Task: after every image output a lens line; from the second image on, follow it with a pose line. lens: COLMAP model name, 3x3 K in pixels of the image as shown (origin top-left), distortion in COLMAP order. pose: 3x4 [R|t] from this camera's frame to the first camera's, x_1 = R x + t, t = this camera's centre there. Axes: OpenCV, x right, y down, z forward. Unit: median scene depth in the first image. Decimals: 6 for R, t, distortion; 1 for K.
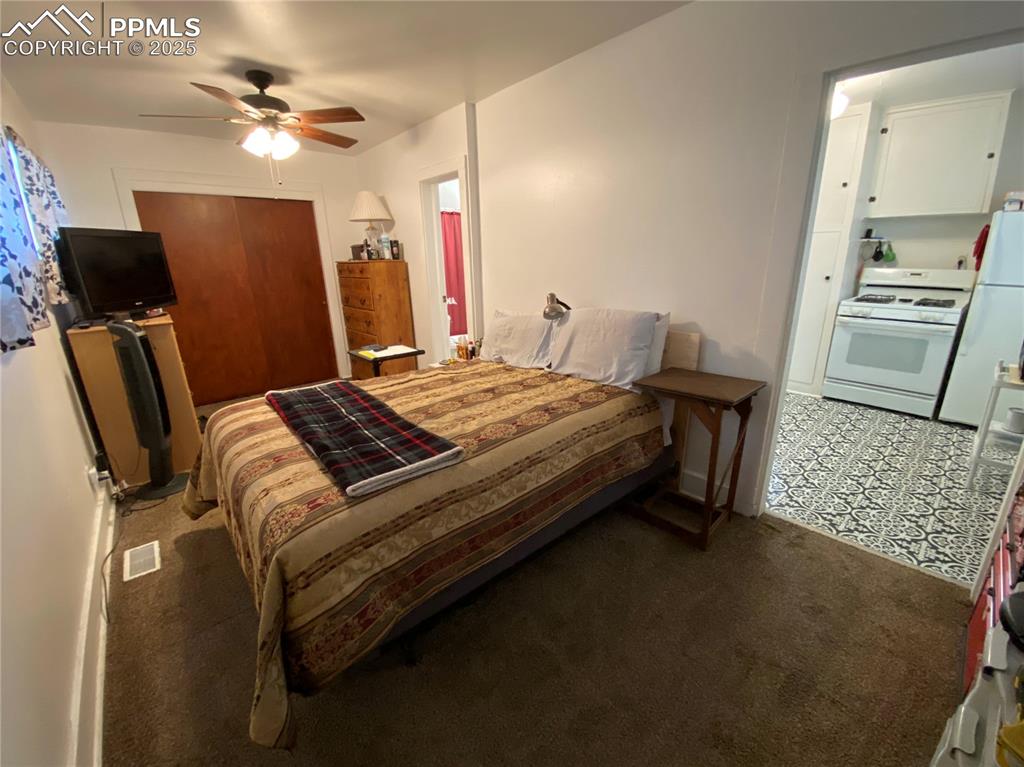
lens RADIAL K [[407.9, 0, 476.8], [0, 407.9, 381.5], [0, 0, 1]] dist [-0.041794, -0.000670]
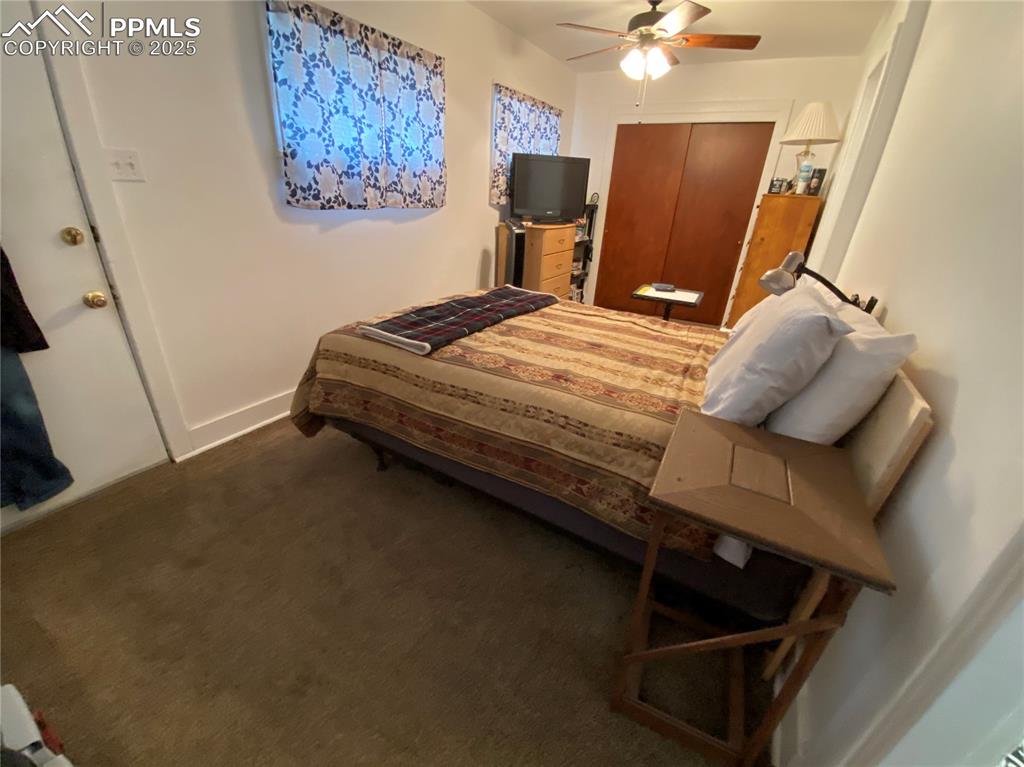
lens RADIAL K [[384.7, 0, 510.5], [0, 384.7, 358.2], [0, 0, 1]] dist [-0.000005, 0.000013]
pose [[0.369788, 0.409675, -0.833921, 0.779191], [-0.314288, 0.899786, 0.302667, -0.170555], [0.874345, 0.150169, 0.461486, 0.547028]]
